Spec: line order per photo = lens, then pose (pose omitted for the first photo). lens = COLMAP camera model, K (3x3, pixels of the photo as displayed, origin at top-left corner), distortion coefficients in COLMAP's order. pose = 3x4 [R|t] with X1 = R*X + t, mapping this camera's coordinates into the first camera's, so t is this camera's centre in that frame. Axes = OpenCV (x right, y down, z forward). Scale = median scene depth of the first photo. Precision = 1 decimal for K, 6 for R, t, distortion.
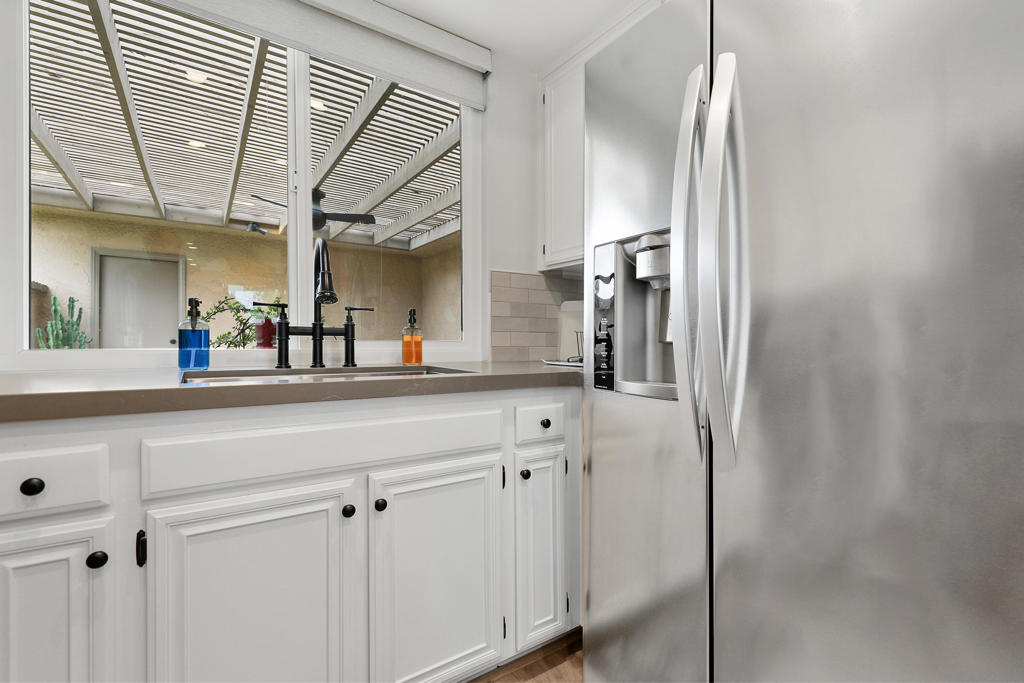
lens RADIAL K [[459.7, 0, 513.1], [0, 459.7, 340.5], [0, 0, 1]] dist [-0.013158, -0.000397]
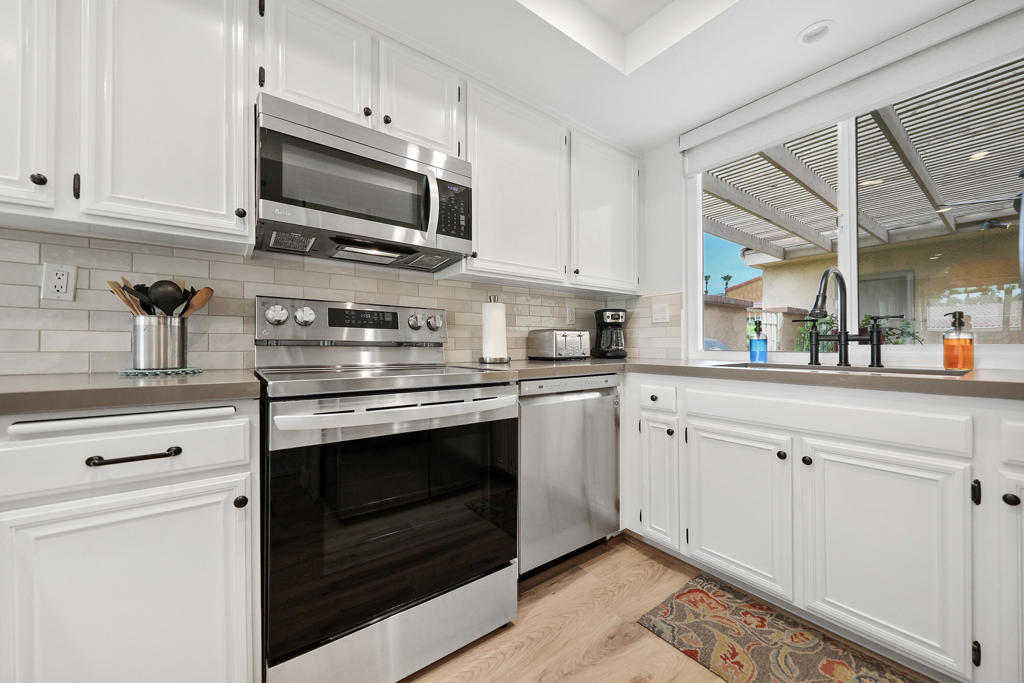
lens RADIAL K [[392.9, 0, 514.2], [0, 392.9, 343.0], [0, 0, 1]] dist [0.001082, -0.000401]
pose [[0.006808, -0.010275, -0.999924, 0.652986], [0.001465, 0.999946, -0.010265, 0.003890], [0.999976, -0.001395, 0.006823, 0.058852]]
